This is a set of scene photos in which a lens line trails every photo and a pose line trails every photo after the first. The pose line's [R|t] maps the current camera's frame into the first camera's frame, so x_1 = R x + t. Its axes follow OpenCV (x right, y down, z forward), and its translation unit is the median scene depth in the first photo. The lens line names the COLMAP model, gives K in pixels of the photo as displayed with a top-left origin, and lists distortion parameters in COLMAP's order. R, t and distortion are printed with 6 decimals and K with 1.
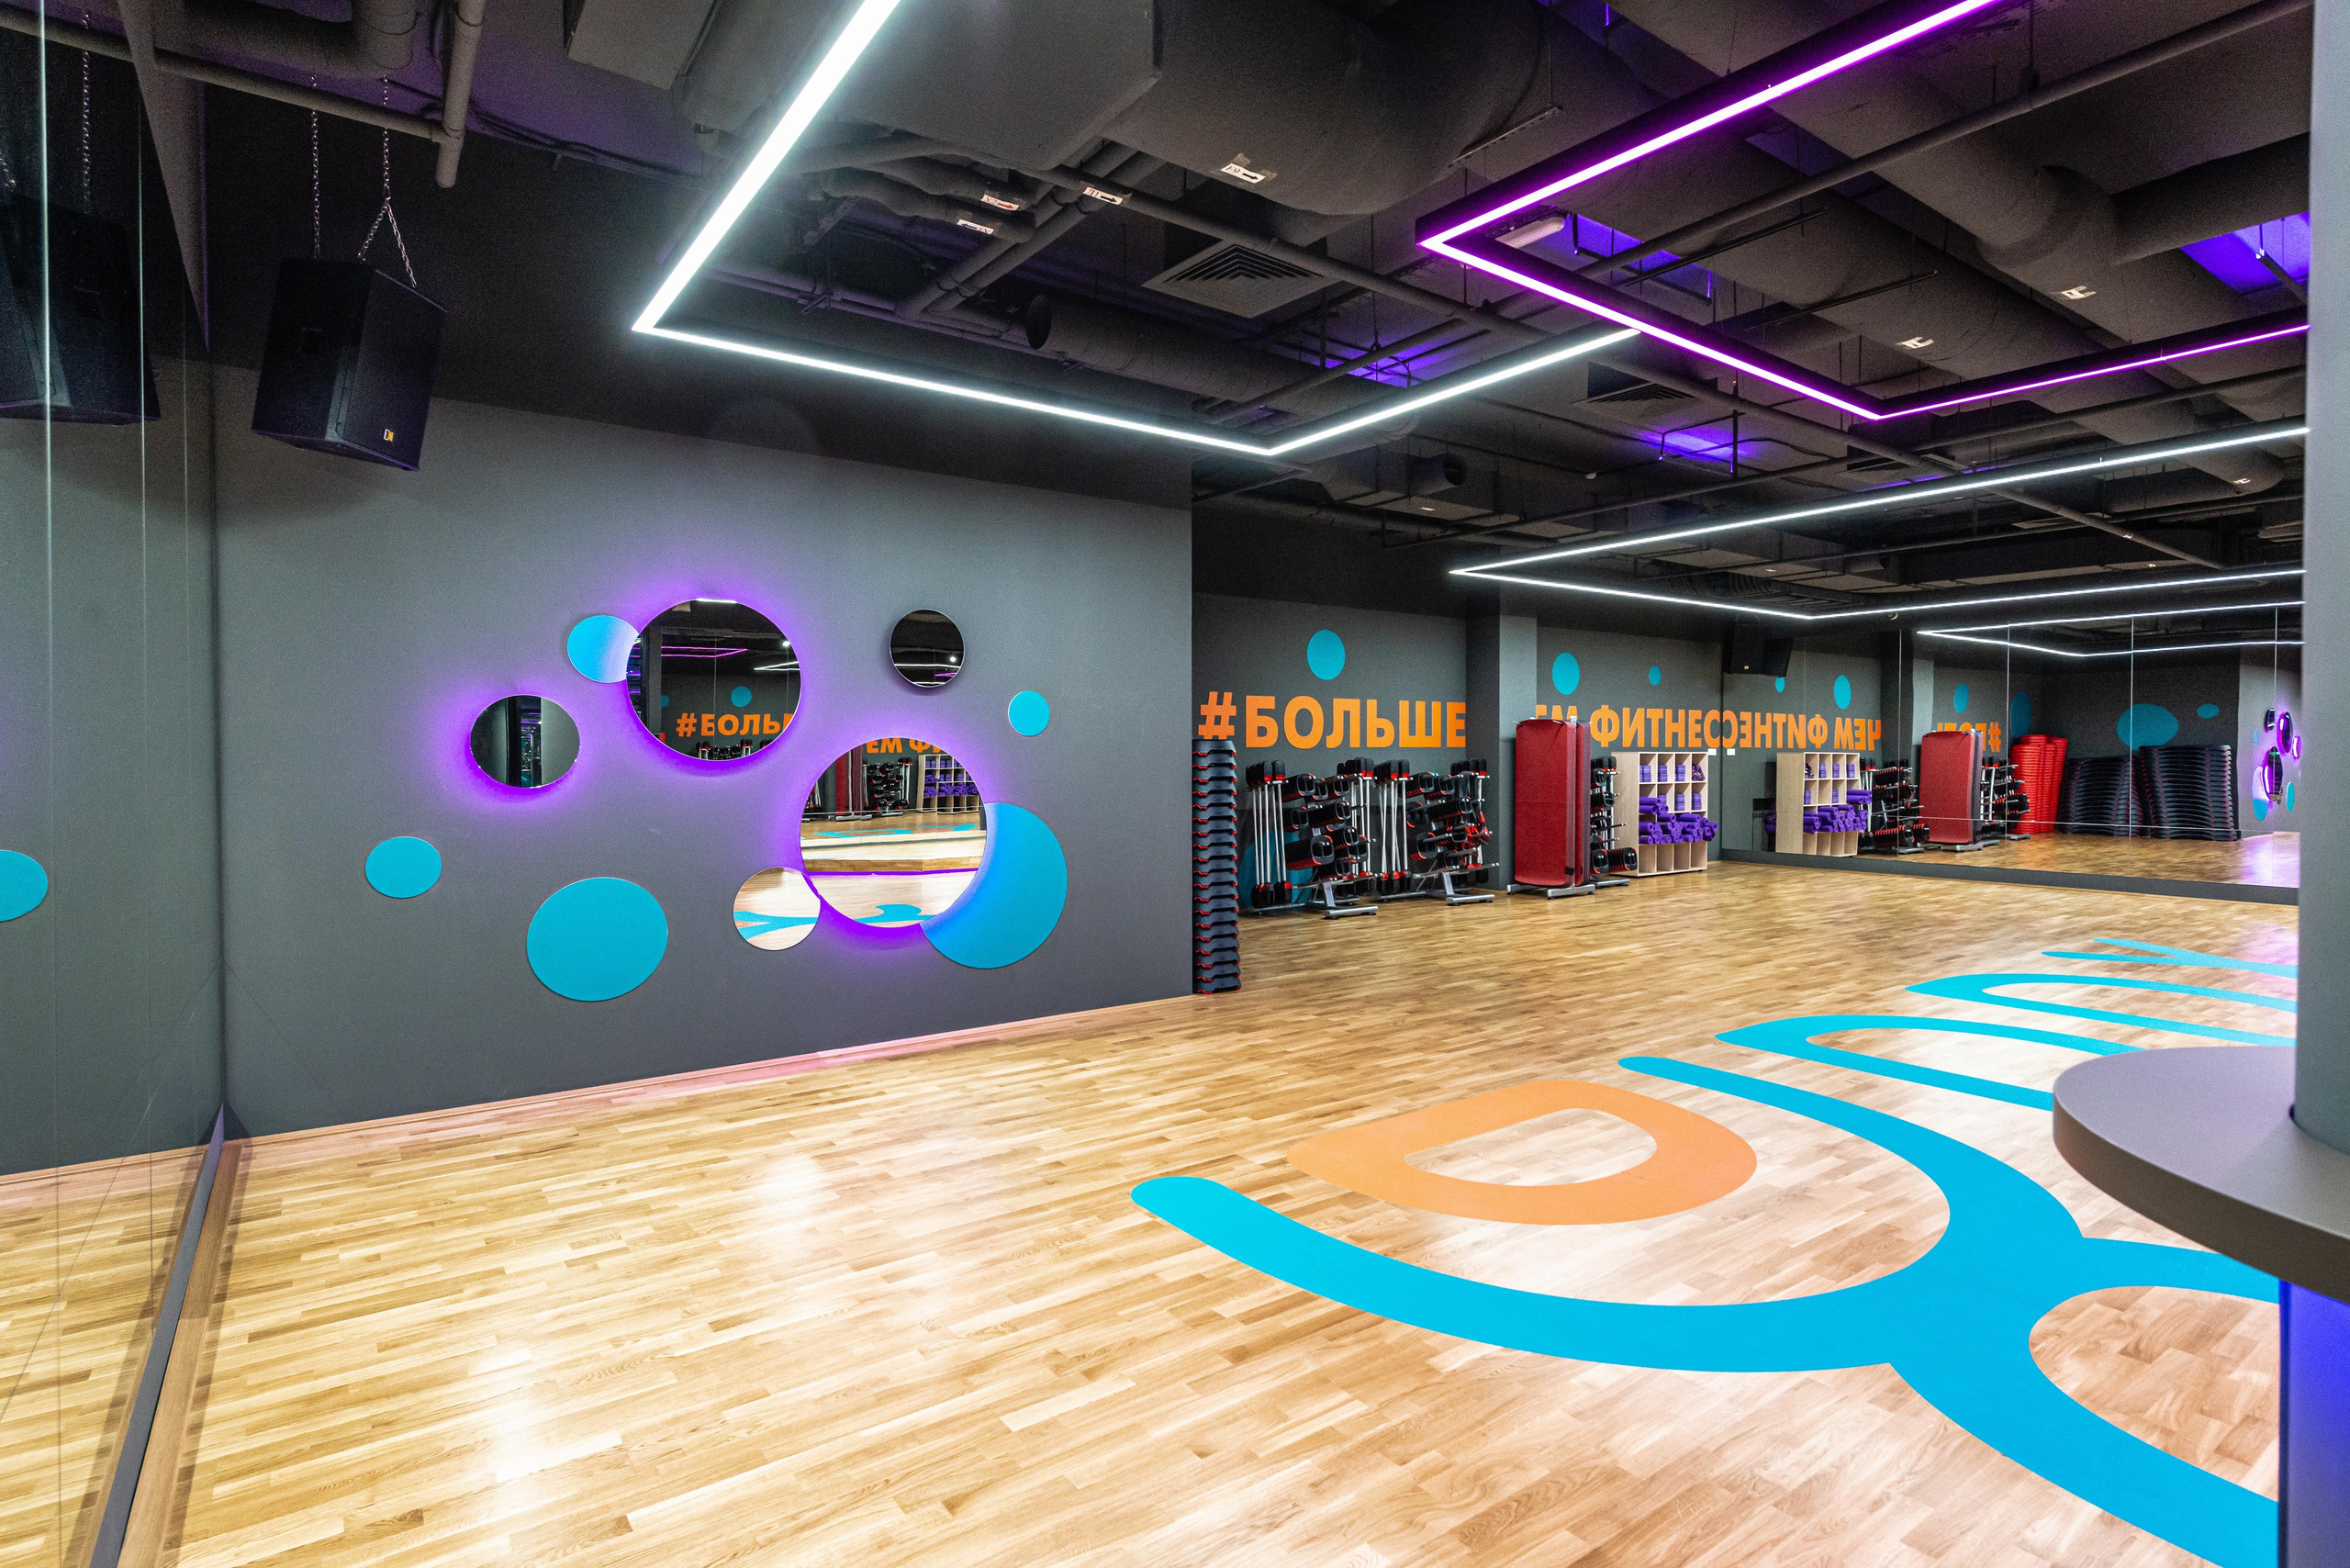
lens RADIAL K [[1161.7, 0, 1182.2], [0, 1161.7, 762.0], [0, 0, 1]] dist [0.033925, -0.028392]
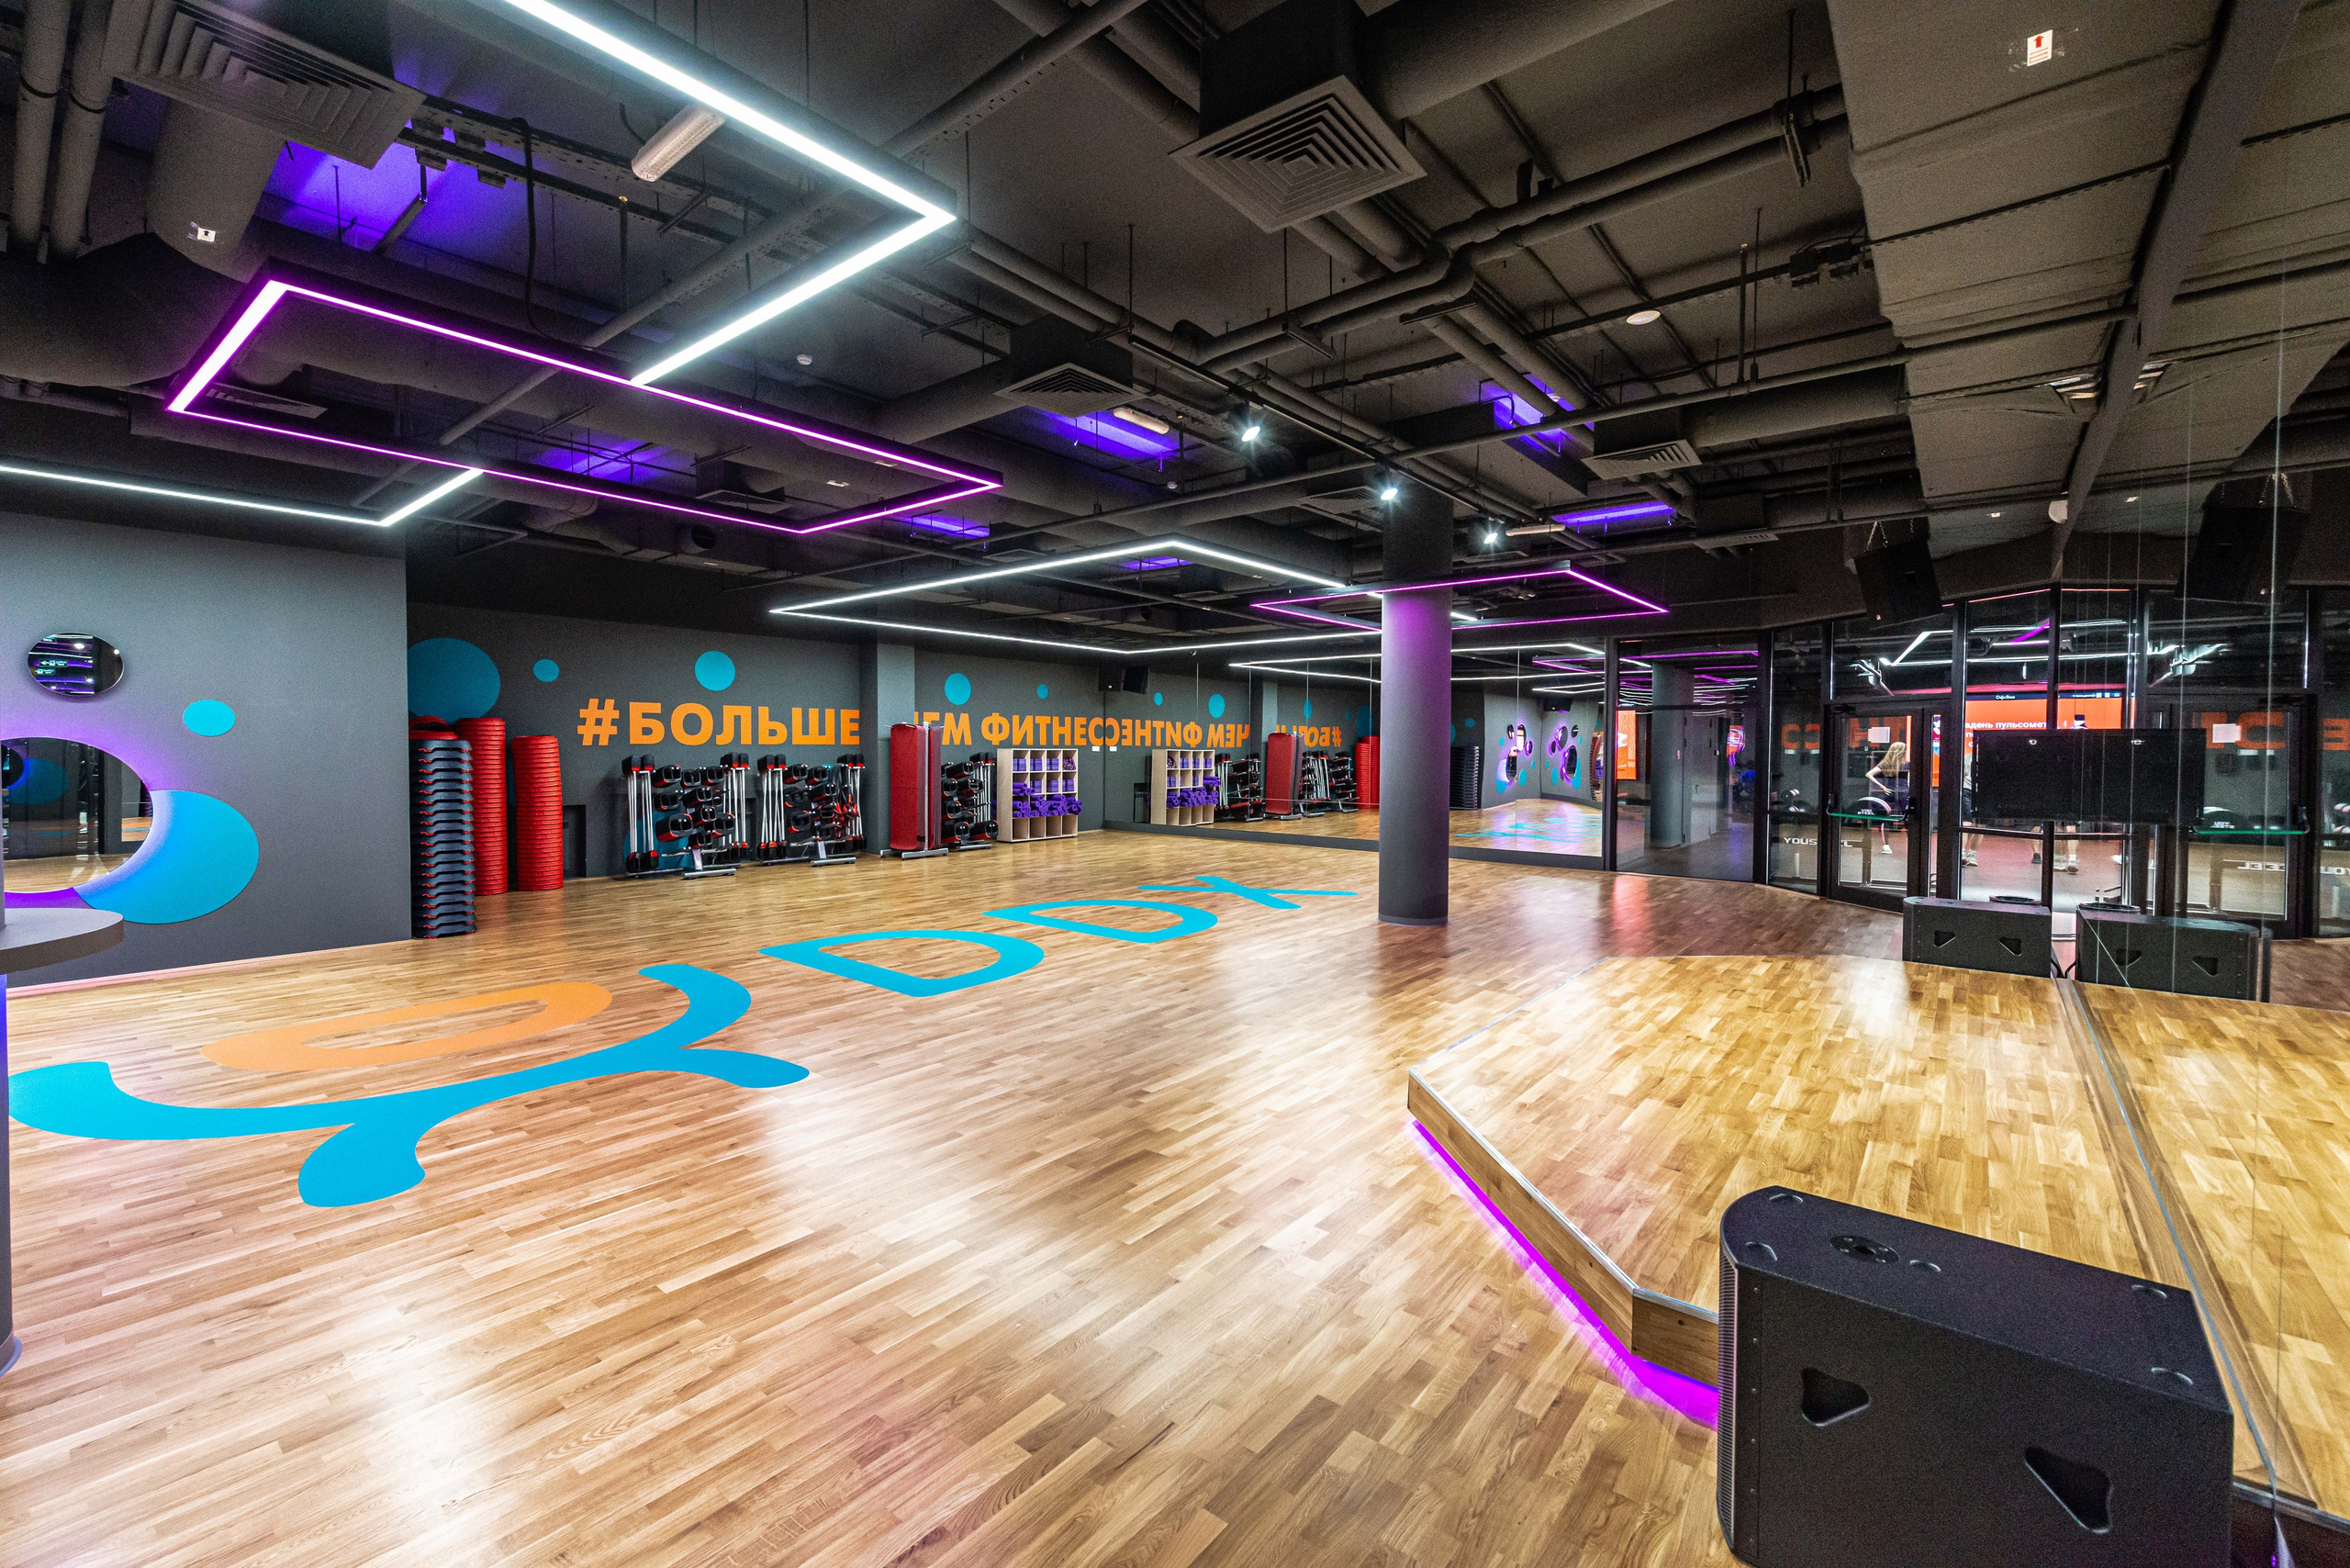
lens RADIAL K [[983.9, 0, 1175.0], [0, 983.9, 784.0], [0, 0, 1]] dist [0.008670, 0.000090]
pose [[0.967528, -0.002157, 0.252753, 0.312113], [-0.006352, 0.999440, 0.032842, -0.007193], [-0.252682, -0.033381, 0.966973, -0.150597]]
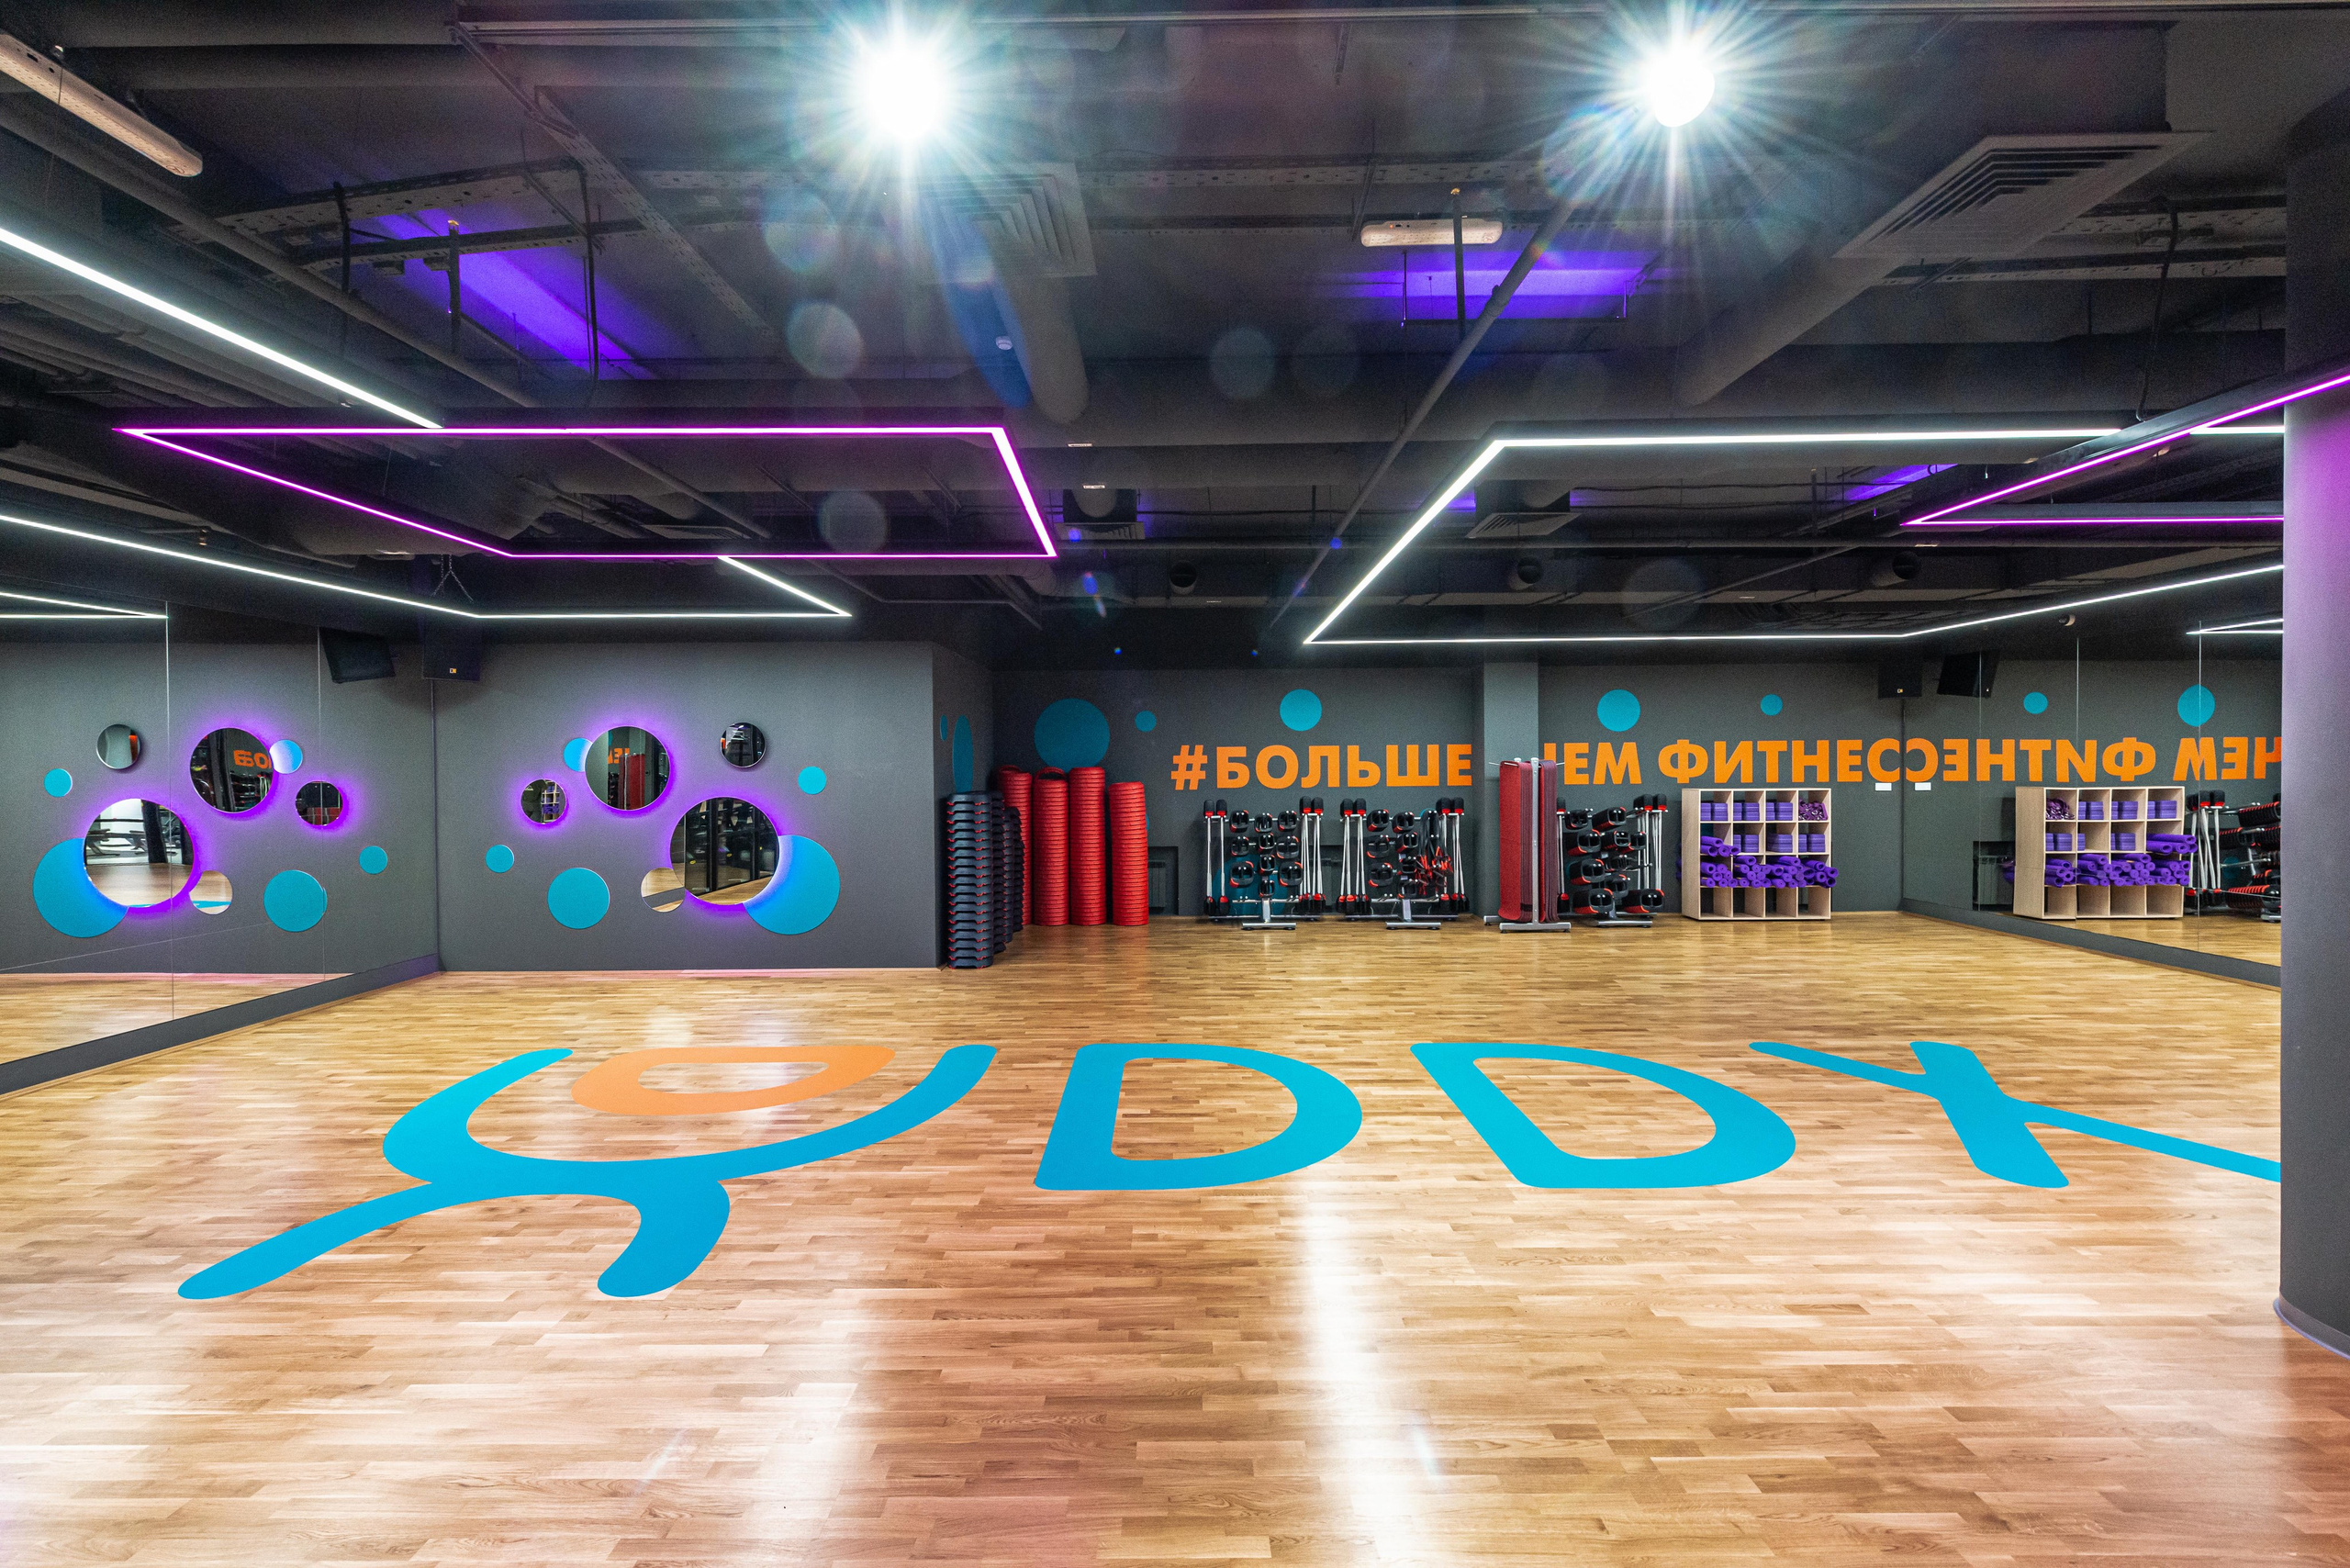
lens RADIAL K [[949.4, 0, 1136.2], [0, 949.4, 794.4], [0, 0, 1]] dist [0.022484, -0.008393]
pose [[0.800017, 0.012697, -0.599843, 0.535420], [0.003761, 0.999650, 0.026176, -0.029332], [0.599966, -0.023197, 0.799689, 0.106741]]
